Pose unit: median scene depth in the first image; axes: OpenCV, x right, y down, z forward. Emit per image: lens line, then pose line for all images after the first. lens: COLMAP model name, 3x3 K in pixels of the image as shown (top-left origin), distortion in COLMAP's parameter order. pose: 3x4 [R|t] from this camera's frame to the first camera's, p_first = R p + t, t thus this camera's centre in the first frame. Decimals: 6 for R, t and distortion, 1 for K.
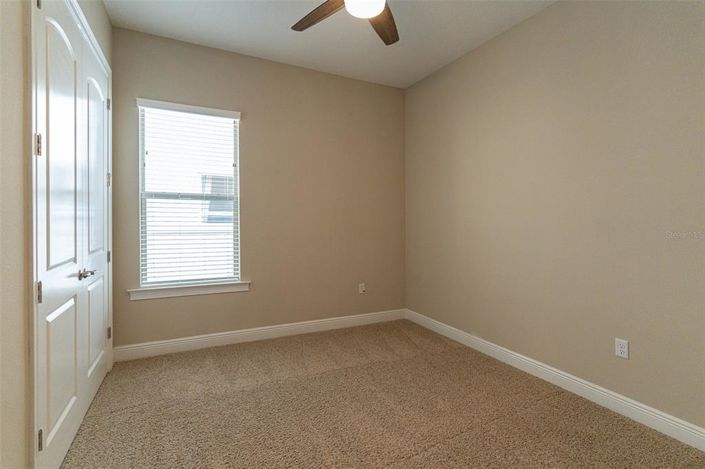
lens RADIAL K [[349.4, 0, 353.5], [0, 349.4, 222.8], [0, 0, 1]] dist [0.009616, 0.000628]
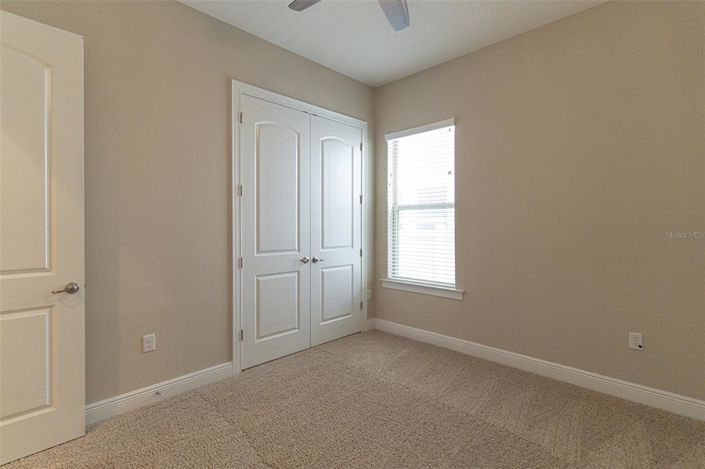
lens RADIAL K [[349.4, 0, 355.3], [0, 349.4, 232.5], [0, 0, 1]] dist [0.009616, 0.000628]
pose [[0.304822, 0.014202, -0.952303, 0.599846], [-0.000391, 0.999891, 0.014787, -0.007926], [0.952409, -0.004135, 0.304794, 0.483583]]
